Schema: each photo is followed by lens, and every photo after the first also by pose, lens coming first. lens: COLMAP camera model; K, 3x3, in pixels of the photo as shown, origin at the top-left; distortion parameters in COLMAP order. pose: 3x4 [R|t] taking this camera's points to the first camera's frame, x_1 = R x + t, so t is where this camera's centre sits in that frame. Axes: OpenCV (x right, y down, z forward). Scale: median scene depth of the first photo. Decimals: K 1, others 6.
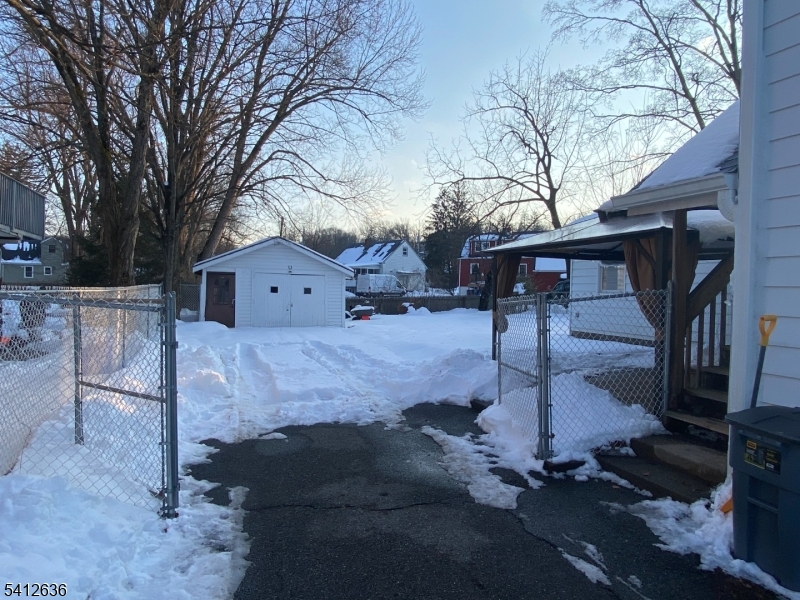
lens RADIAL K [[527.1, 0, 397.0], [0, 527.1, 301.1], [0, 0, 1]] dist [0.004828, -0.005886]
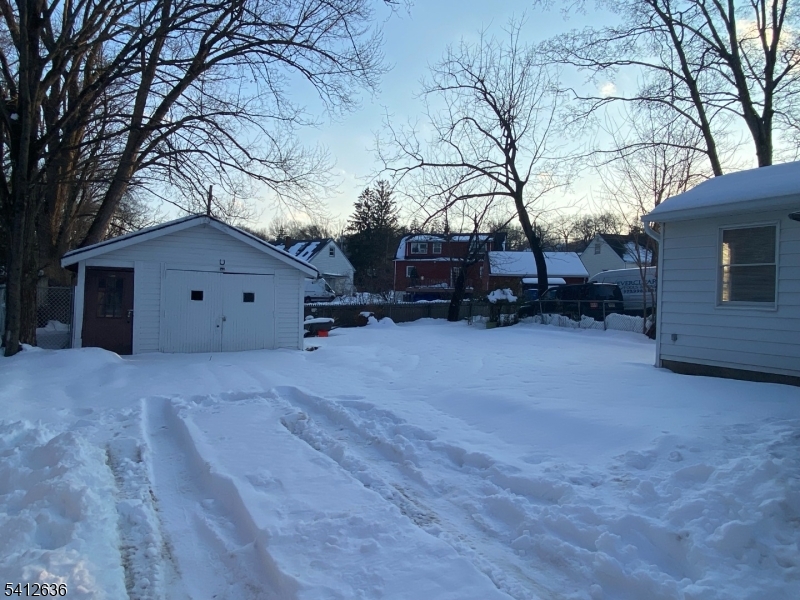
lens RADIAL K [[527.1, 0, 401.8], [0, 527.1, 301.1], [0, 0, 1]] dist [0.004828, -0.005886]
pose [[0.983550, 0.005318, 0.180557, -0.058258], [-0.004029, 0.999964, -0.007510, -0.006042], [-0.180590, 0.006659, 0.983536, 0.176677]]
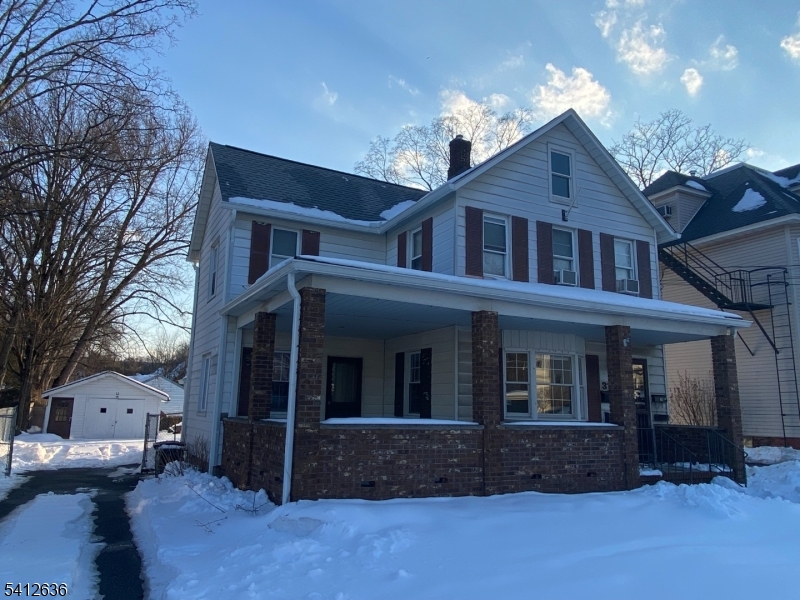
lens RADIAL K [[602.6, 0, 402.5], [0, 602.6, 295.8], [0, 0, 1]] dist [0.001054, -0.001488]
pose [[0.990449, 0.025494, 0.135504, 0.183216], [0.003508, 0.977781, -0.209600, 0.010645], [-0.137836, 0.208073, 0.968353, -0.396781]]
